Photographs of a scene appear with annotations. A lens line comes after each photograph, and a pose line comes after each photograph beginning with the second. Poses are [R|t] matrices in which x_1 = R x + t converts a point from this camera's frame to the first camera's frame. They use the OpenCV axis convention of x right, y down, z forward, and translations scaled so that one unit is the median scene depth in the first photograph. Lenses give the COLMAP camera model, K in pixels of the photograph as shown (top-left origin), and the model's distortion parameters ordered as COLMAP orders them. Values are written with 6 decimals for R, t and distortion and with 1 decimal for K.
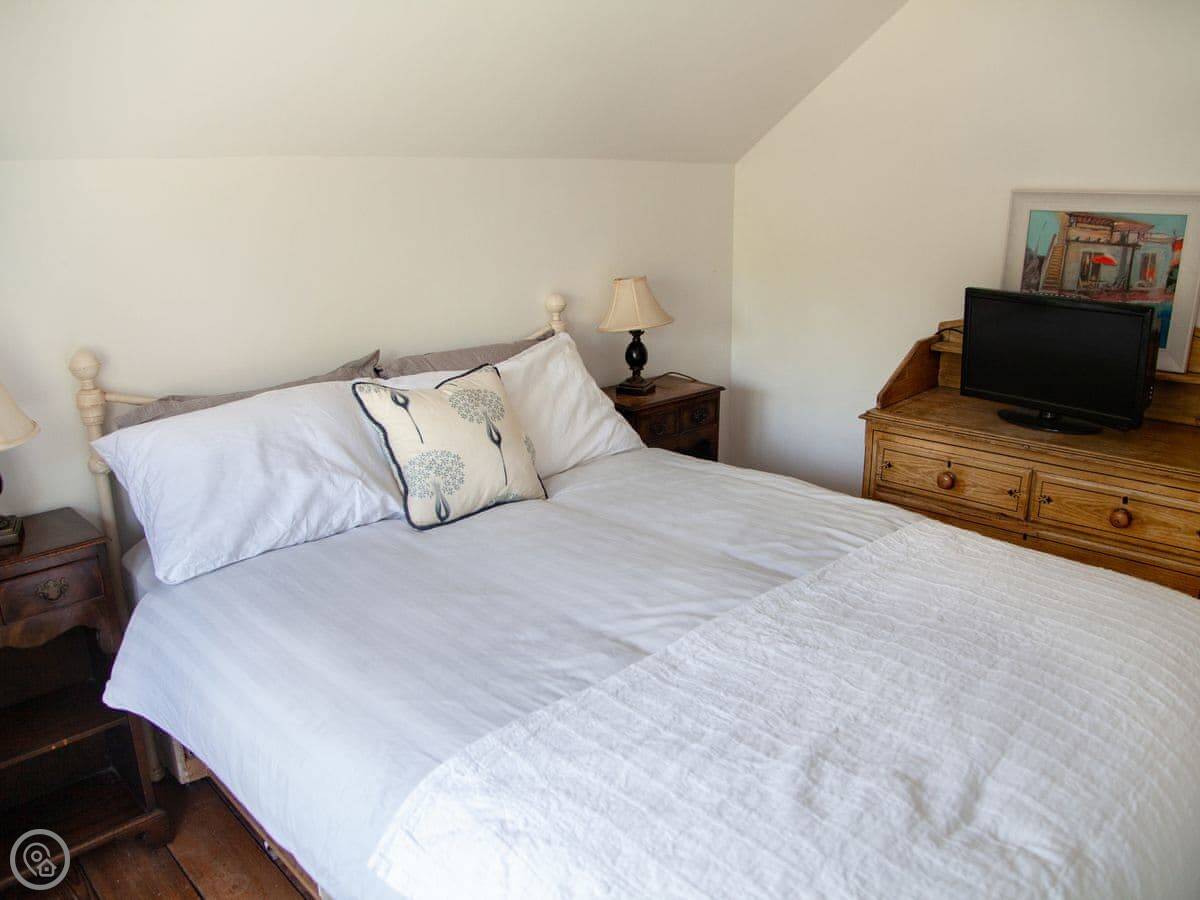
lens RADIAL K [[904.3, 0, 596.4], [0, 904.3, 470.9], [0, 0, 1]] dist [-0.061783, 0.005093]
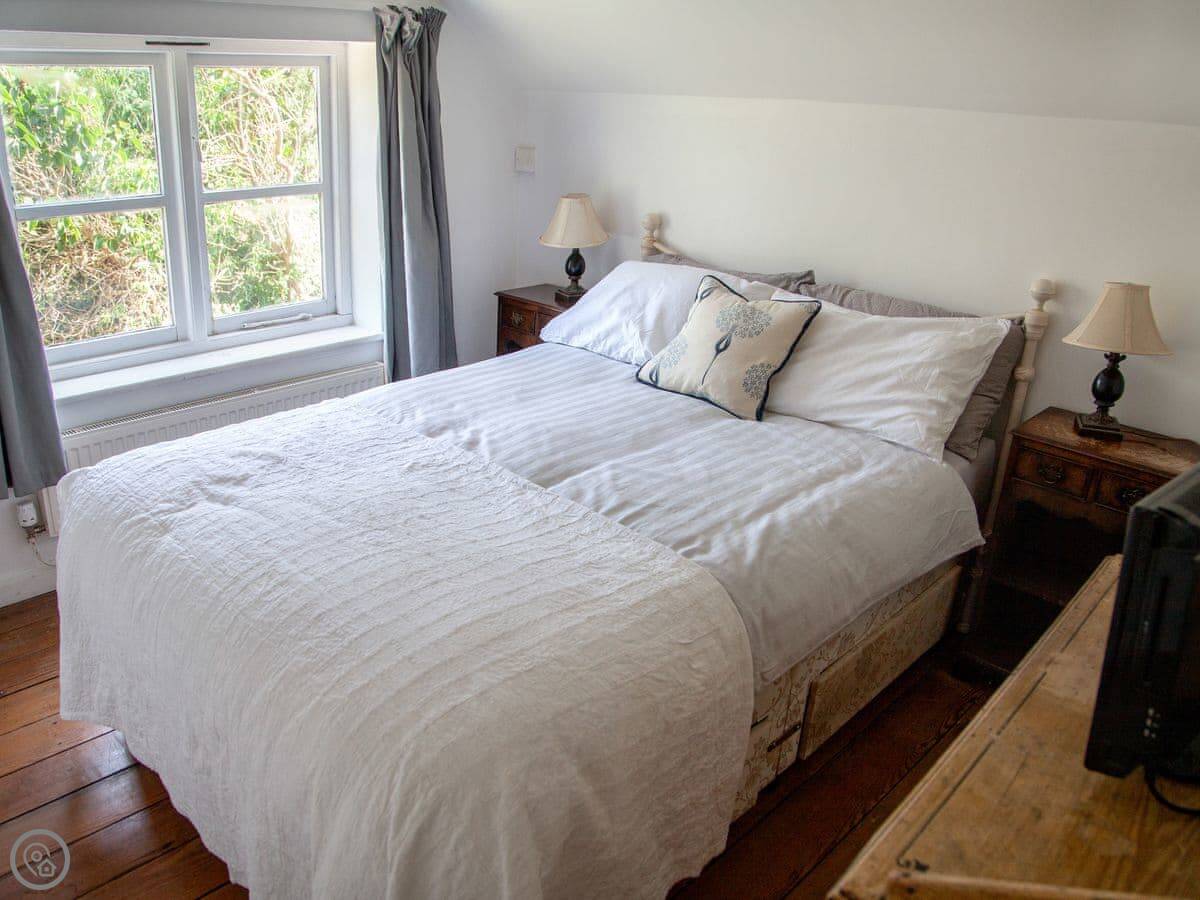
lens RADIAL K [[904.3, 0, 596.4], [0, 904.3, 470.9], [0, 0, 1]] dist [-0.061783, 0.005093]
pose [[0.047967, 0.408332, -0.911572, 1.077830], [-0.330130, 0.867817, 0.371360, -0.295894], [0.942716, 0.283125, 0.176429, 0.735325]]
